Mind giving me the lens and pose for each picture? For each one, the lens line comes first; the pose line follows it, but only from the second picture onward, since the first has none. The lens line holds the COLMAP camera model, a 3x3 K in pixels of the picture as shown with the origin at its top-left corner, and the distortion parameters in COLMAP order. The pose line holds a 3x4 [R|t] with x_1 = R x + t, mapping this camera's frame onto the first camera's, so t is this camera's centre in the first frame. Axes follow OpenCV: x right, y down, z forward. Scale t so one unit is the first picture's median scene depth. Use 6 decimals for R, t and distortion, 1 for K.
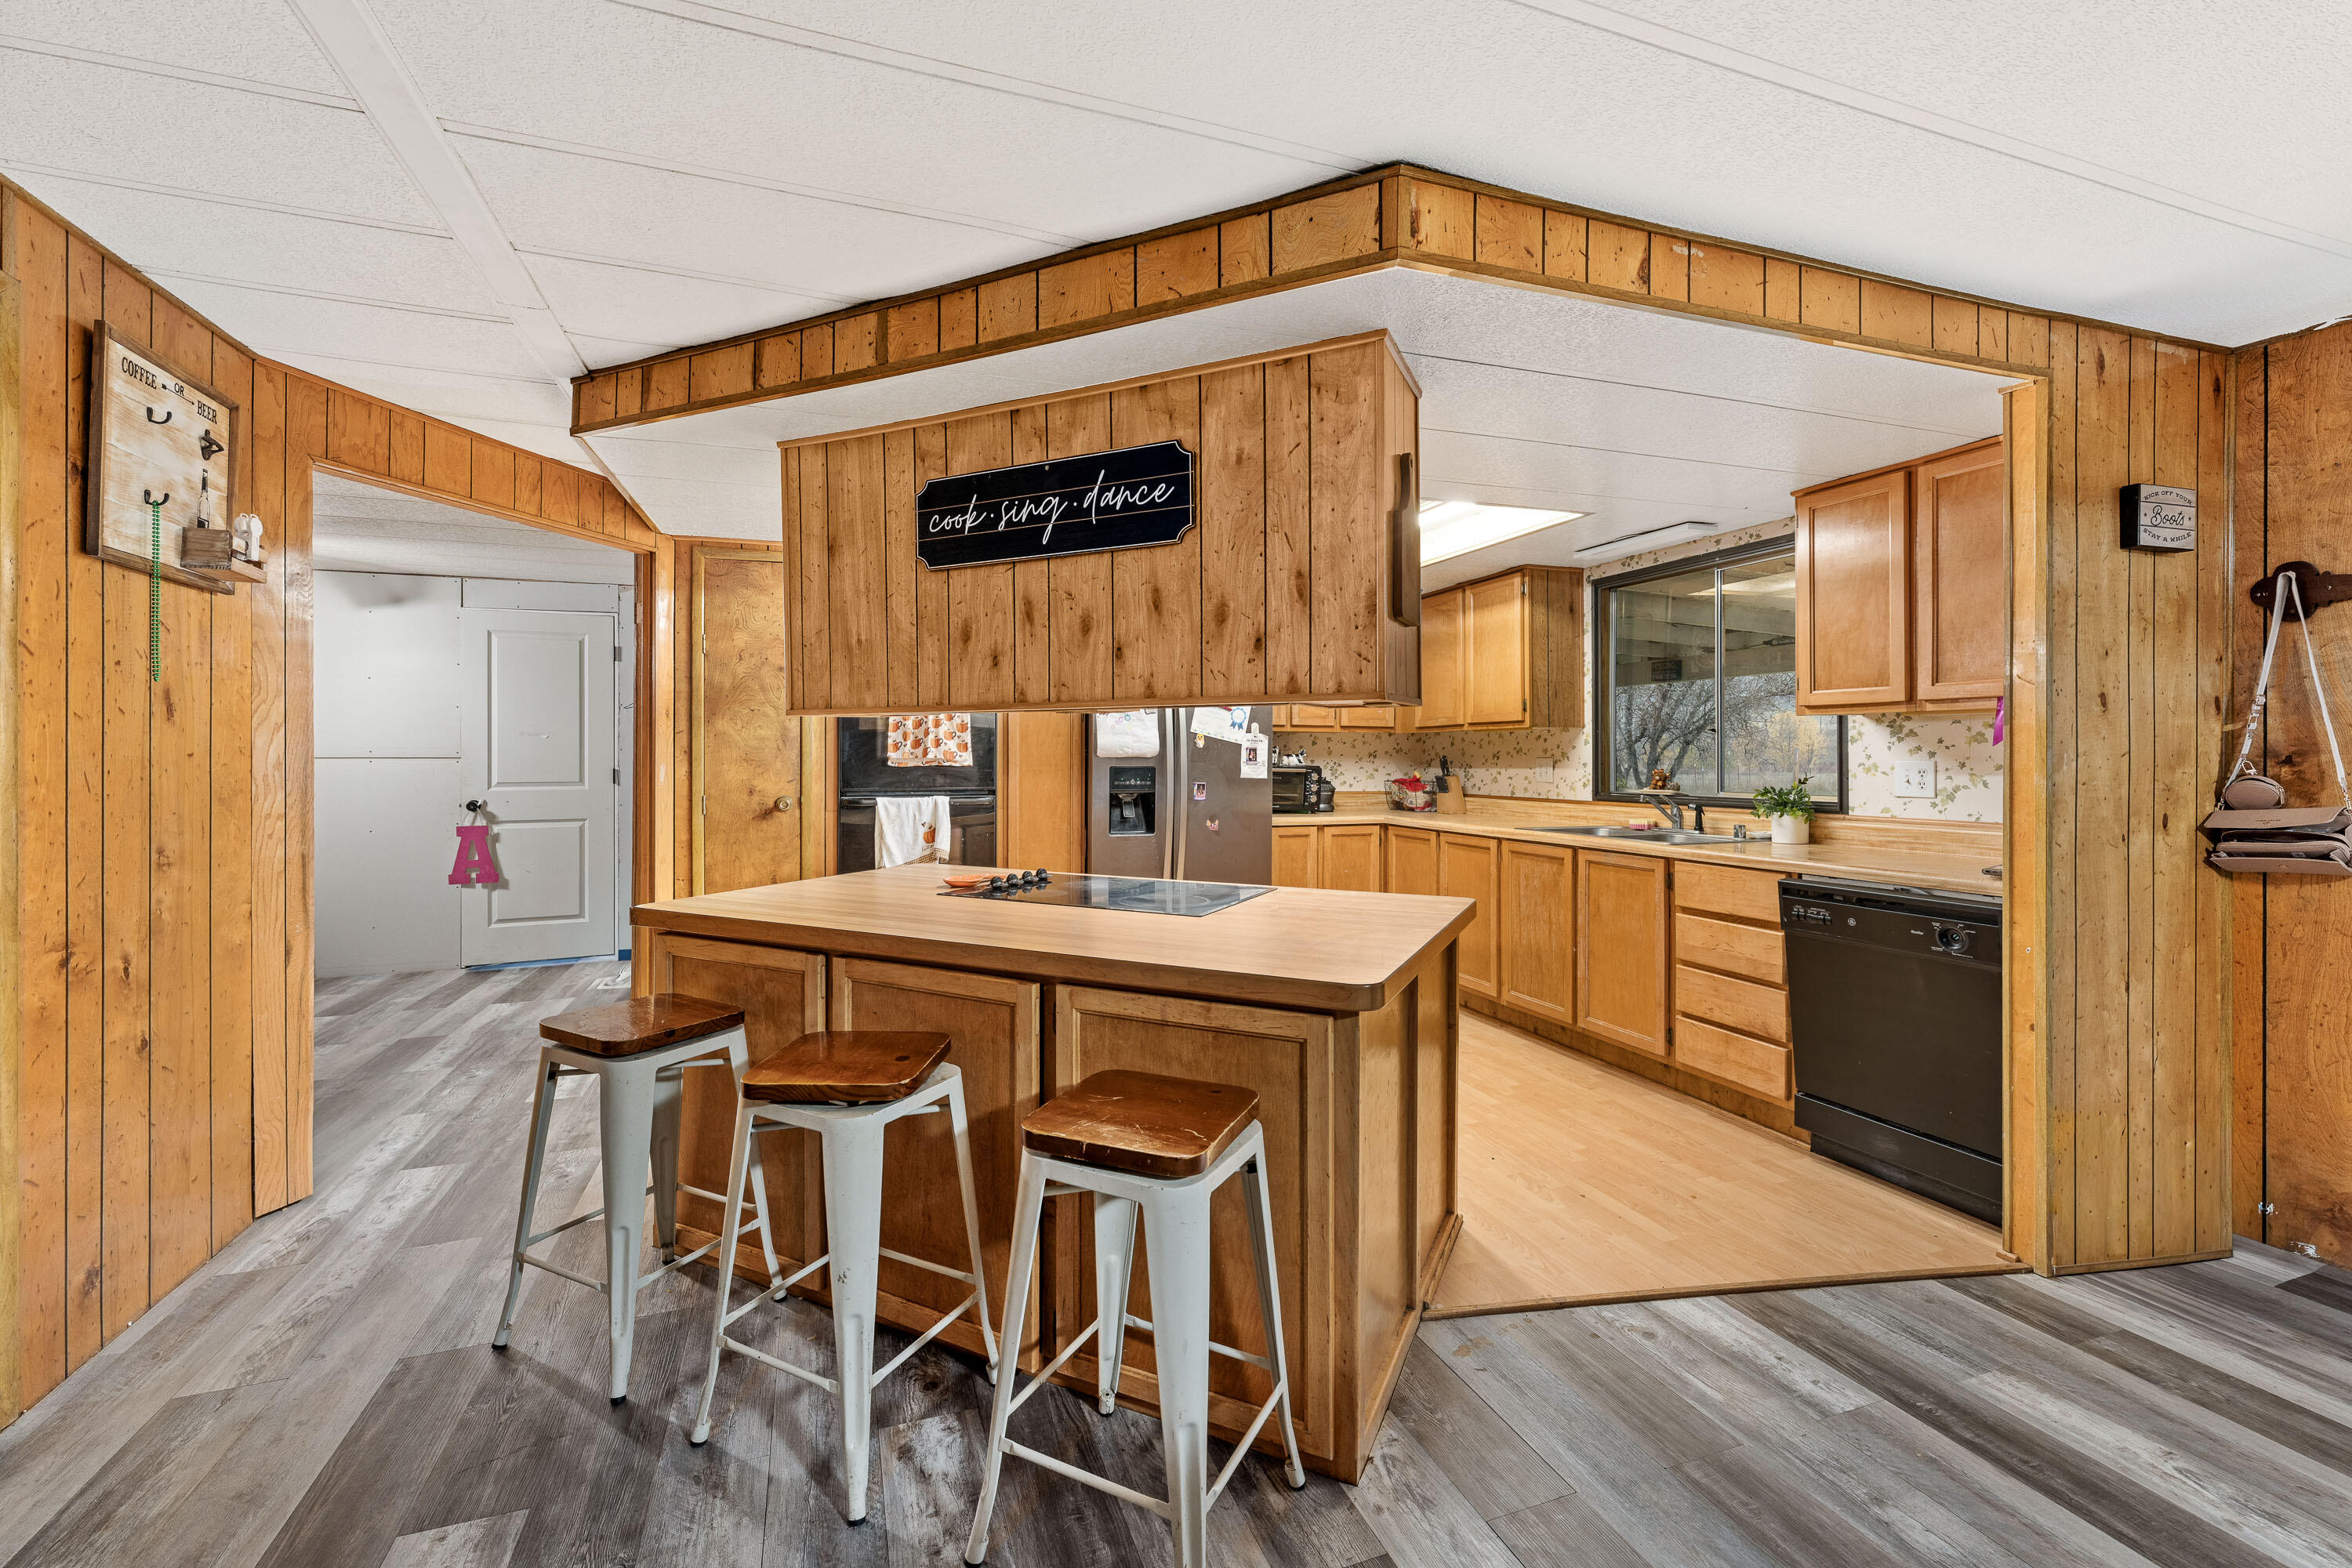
lens RADIAL K [[967.1, 0, 1168.0], [0, 967.1, 751.6], [0, 0, 1]] dist [-0.000867, -0.000219]
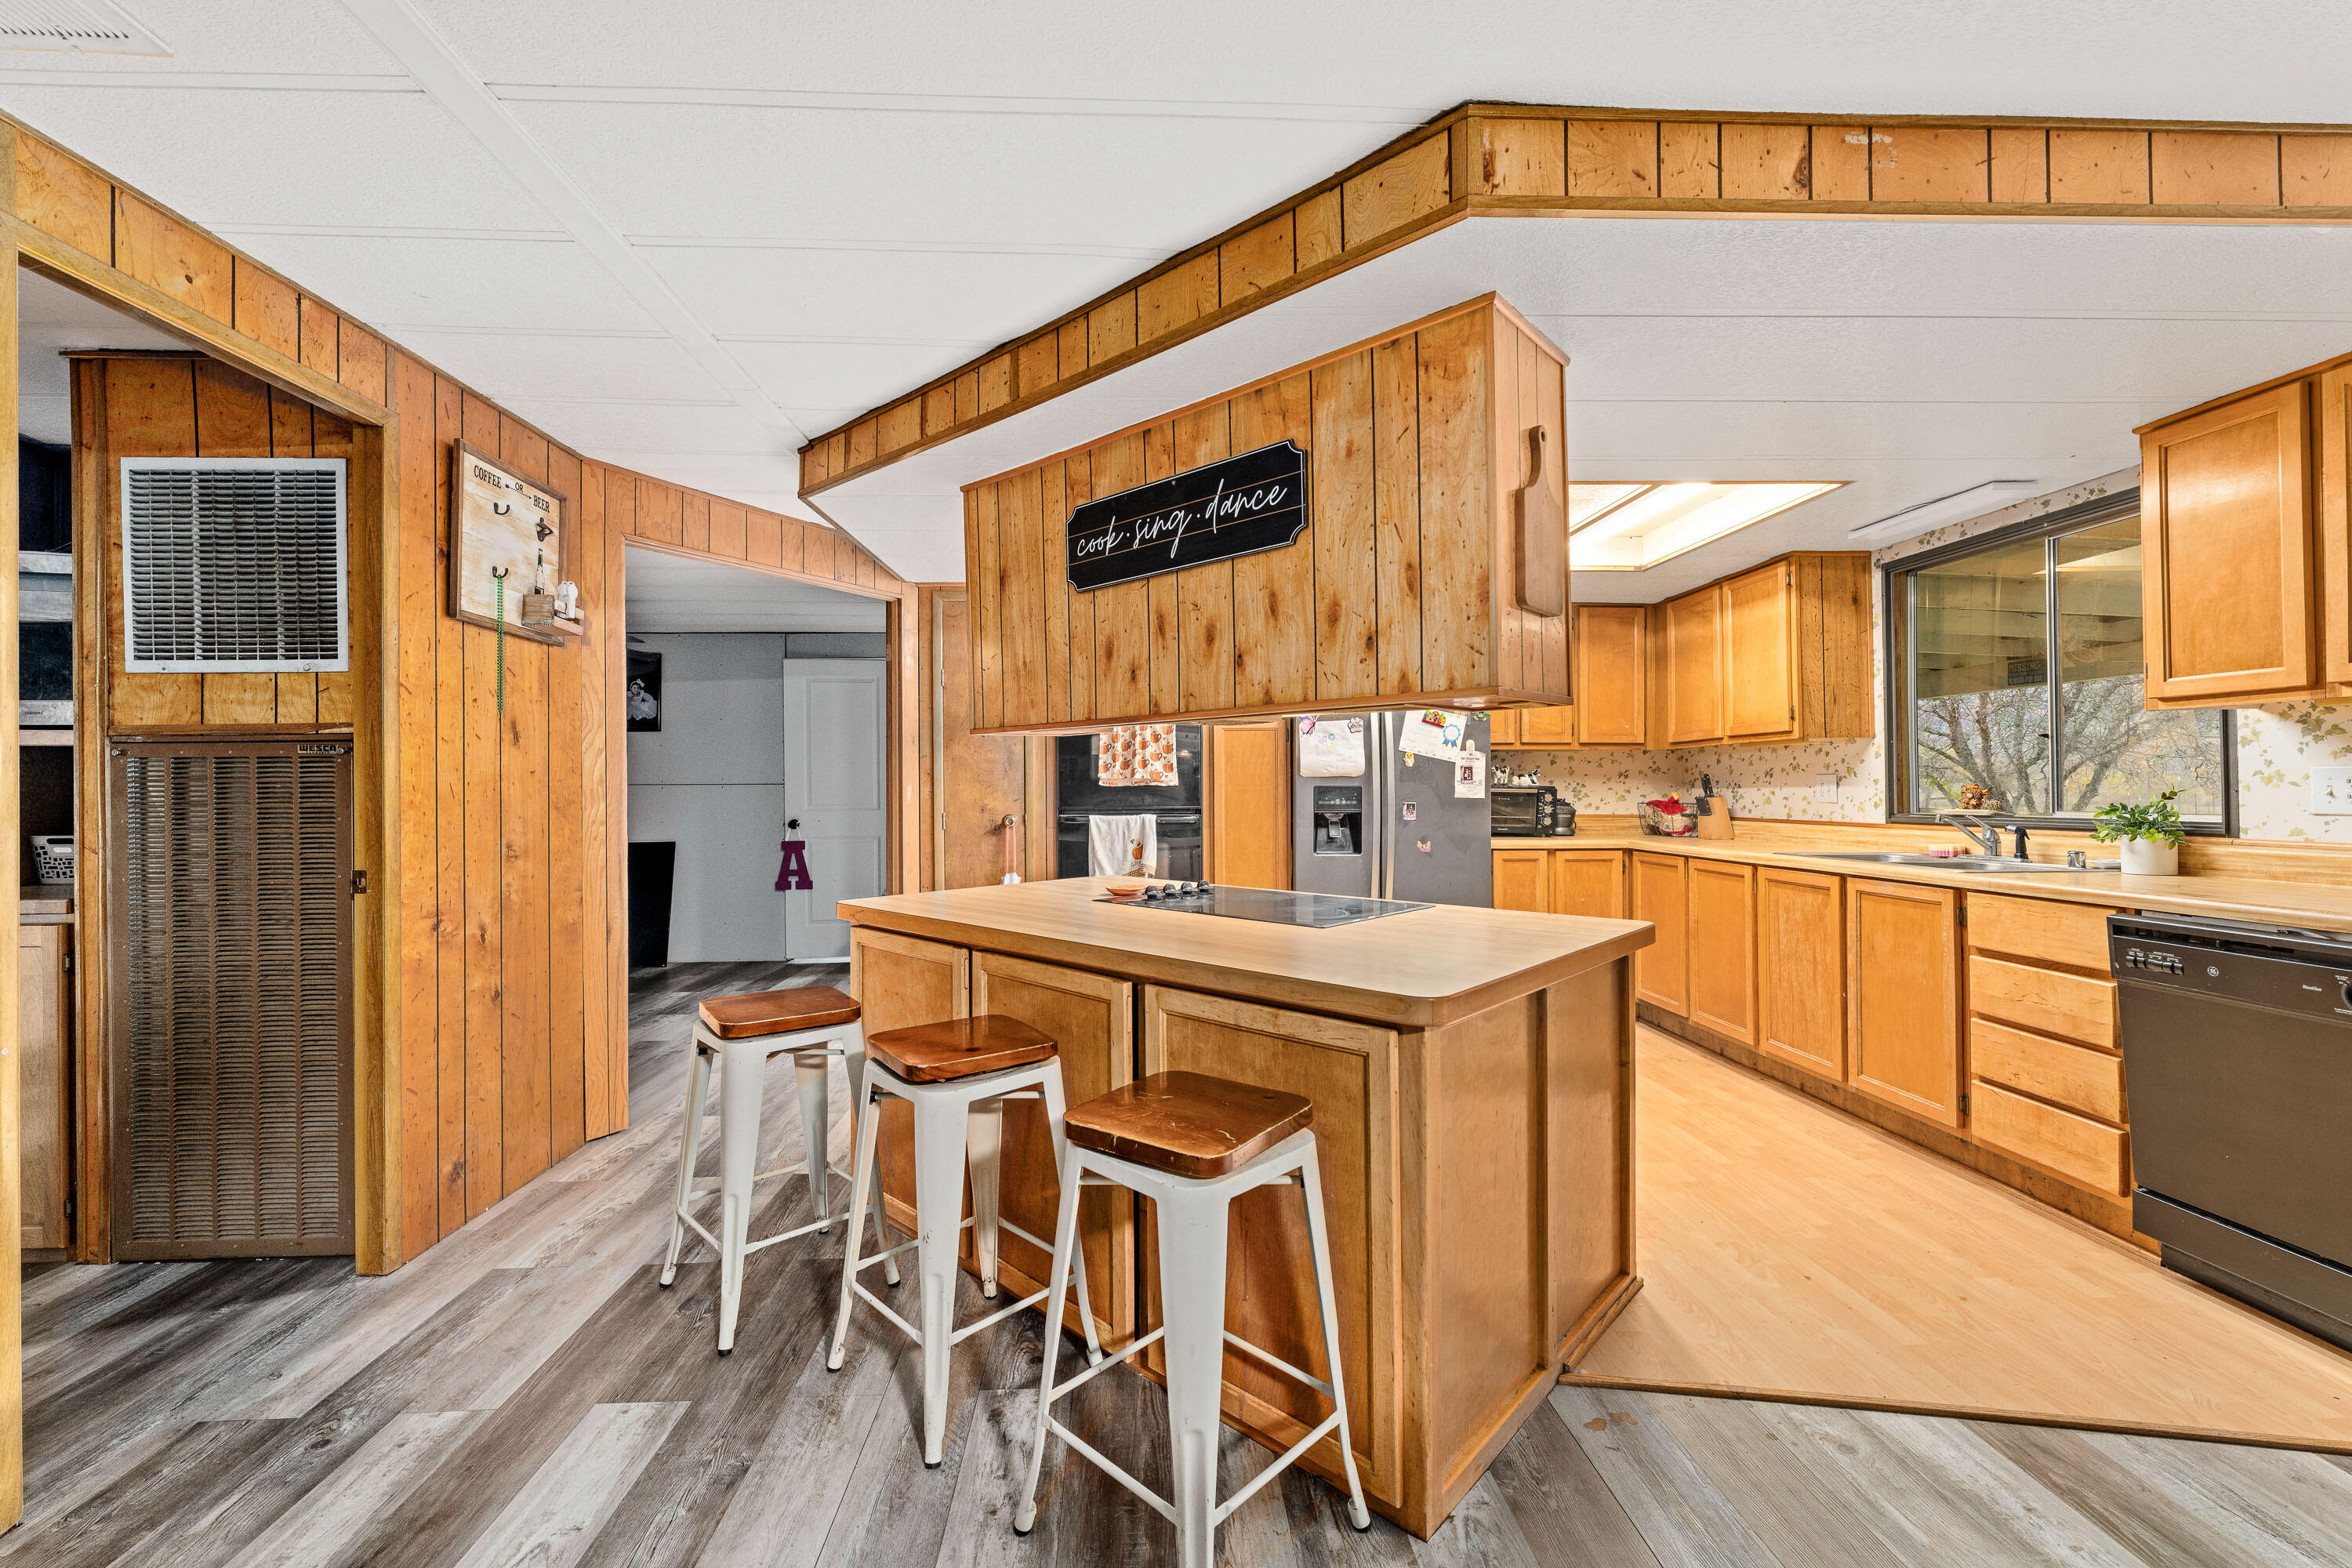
lens RADIAL K [[947.1, 0, 1174.0], [0, 947.1, 779.6], [0, 0, 1]] dist [-0.001685, 0.000130]
pose [[0.956690, -0.007881, -0.291000, 0.145021], [0.006518, 0.999963, -0.005654, 0.022395], [0.291034, 0.003512, 0.956706, 0.039960]]
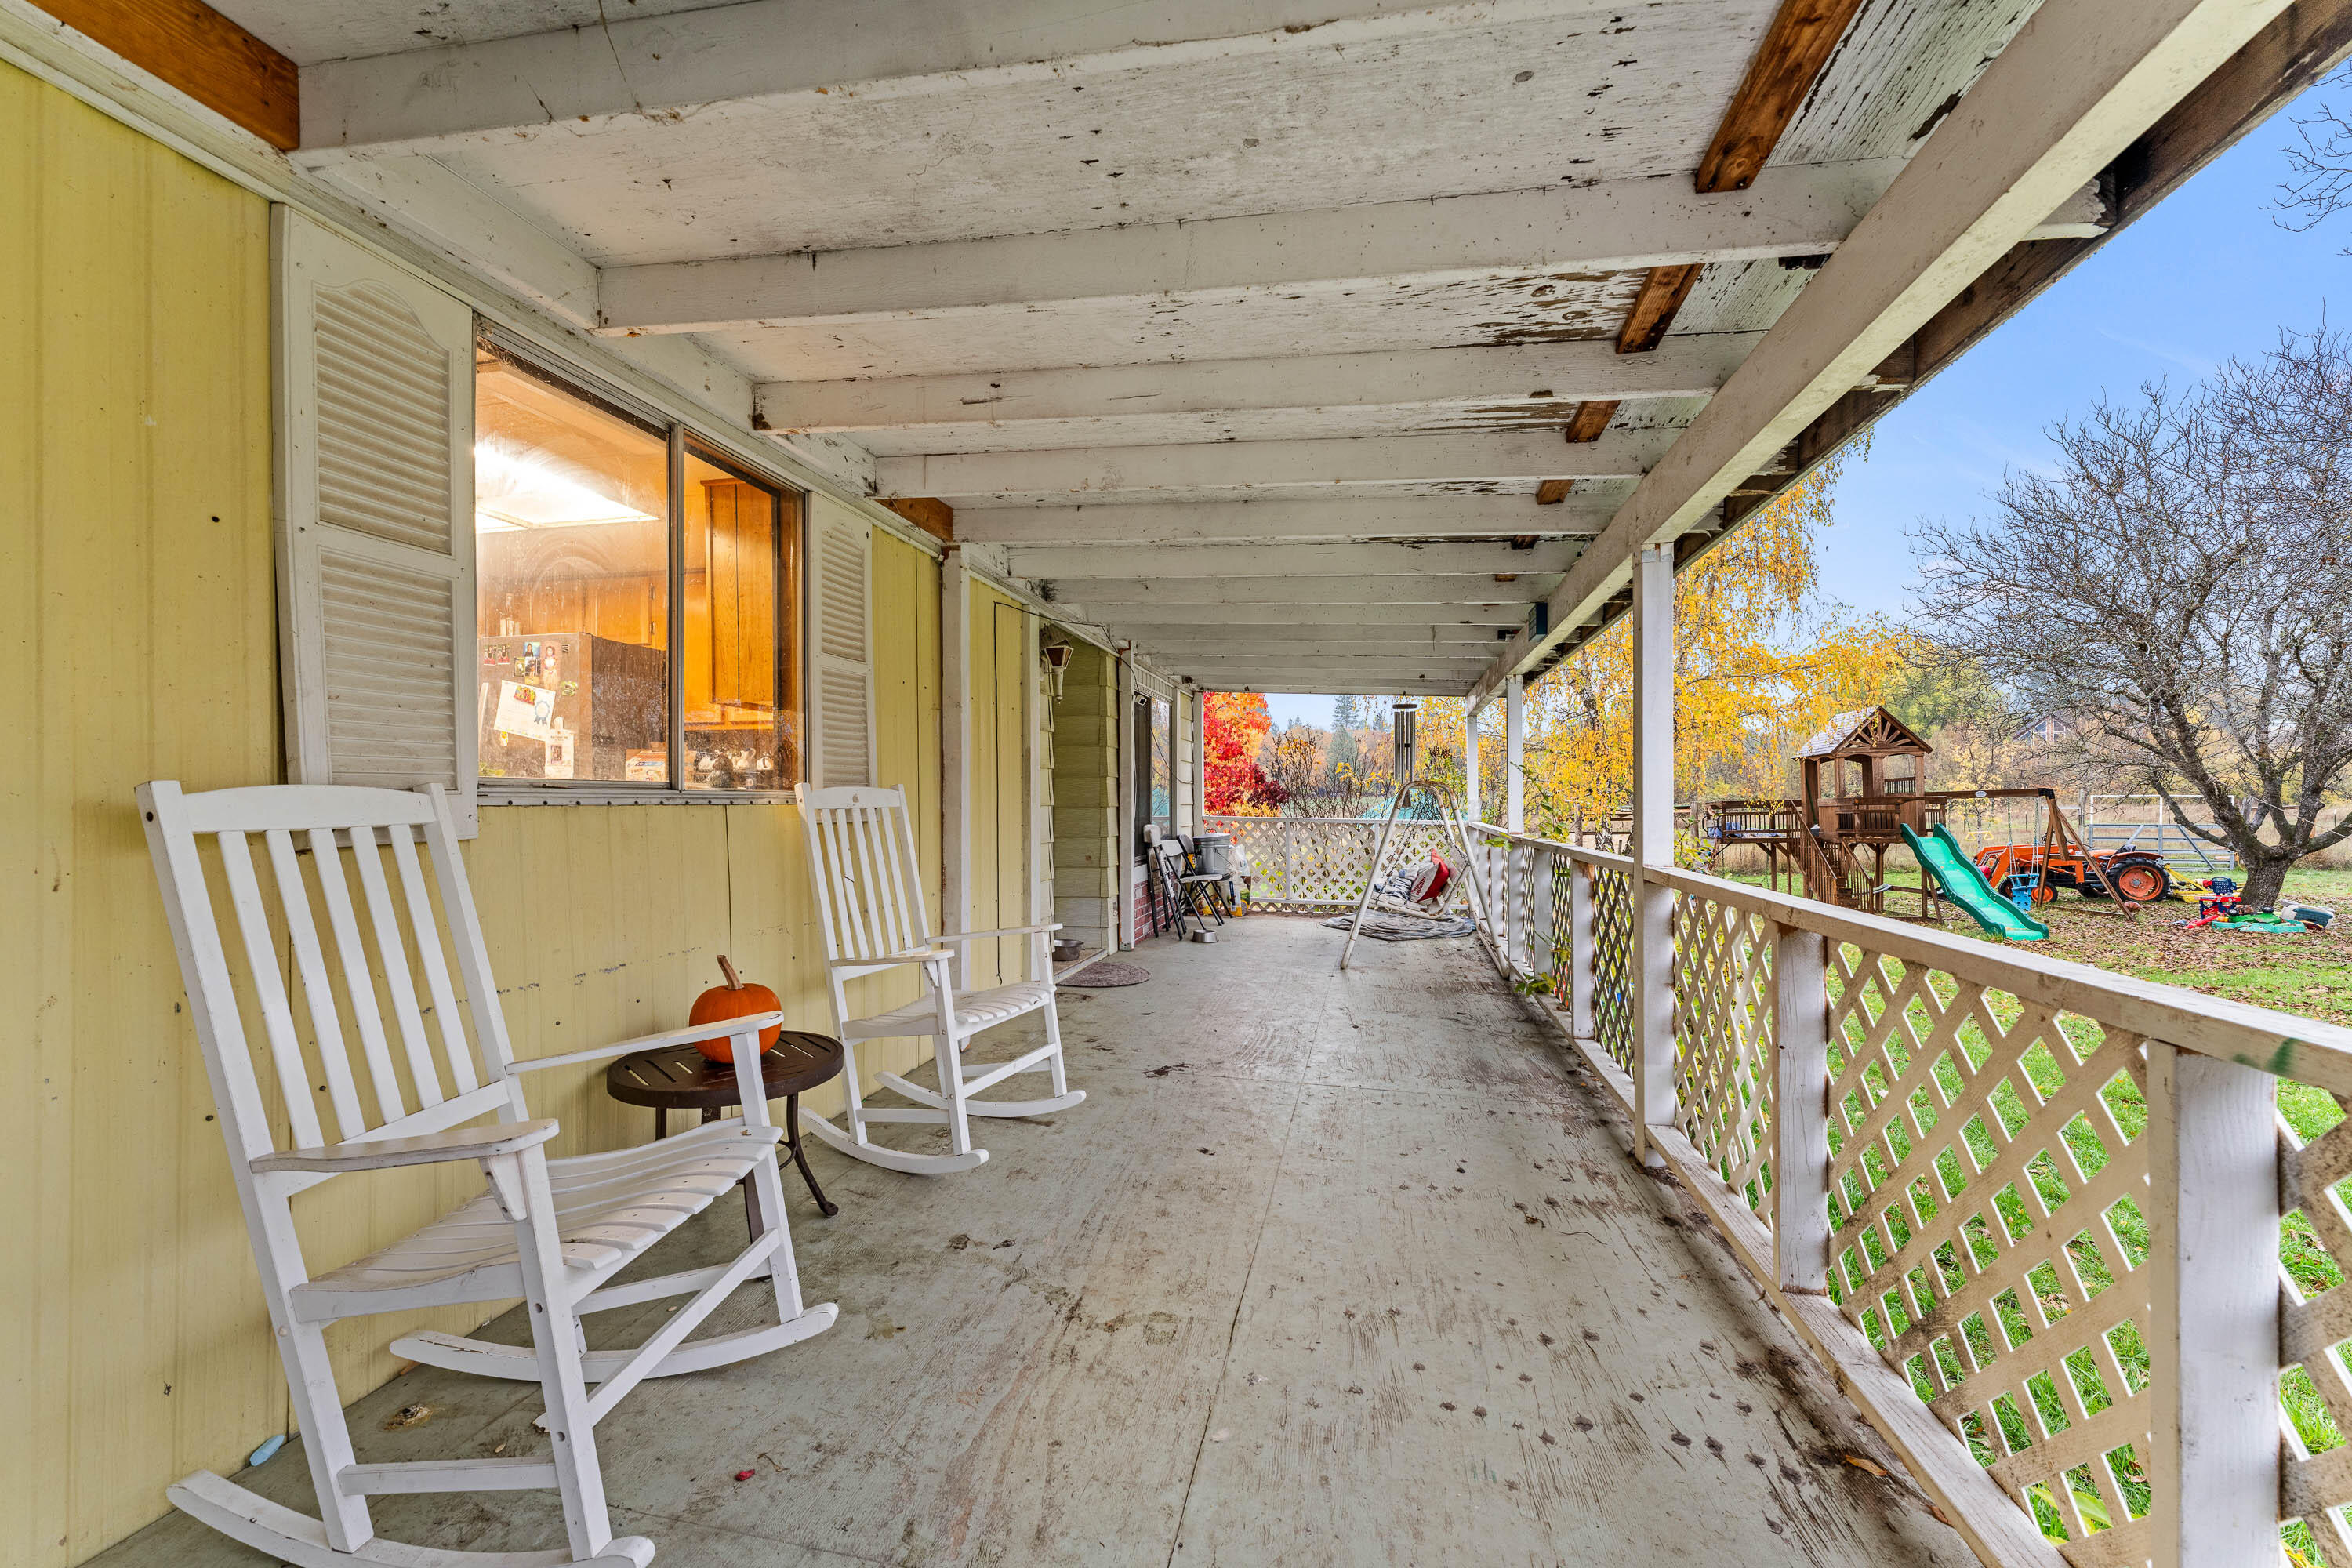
lens RADIAL K [[947.1, 0, 1174.0], [0, 947.1, 779.6], [0, 0, 1]] dist [-0.001685, 0.000130]
pose [[0.849877, -0.014414, -0.526784, 1.804657], [0.005501, 0.999814, -0.018483, 0.081453], [0.526952, 0.012810, 0.849798, 1.002342]]
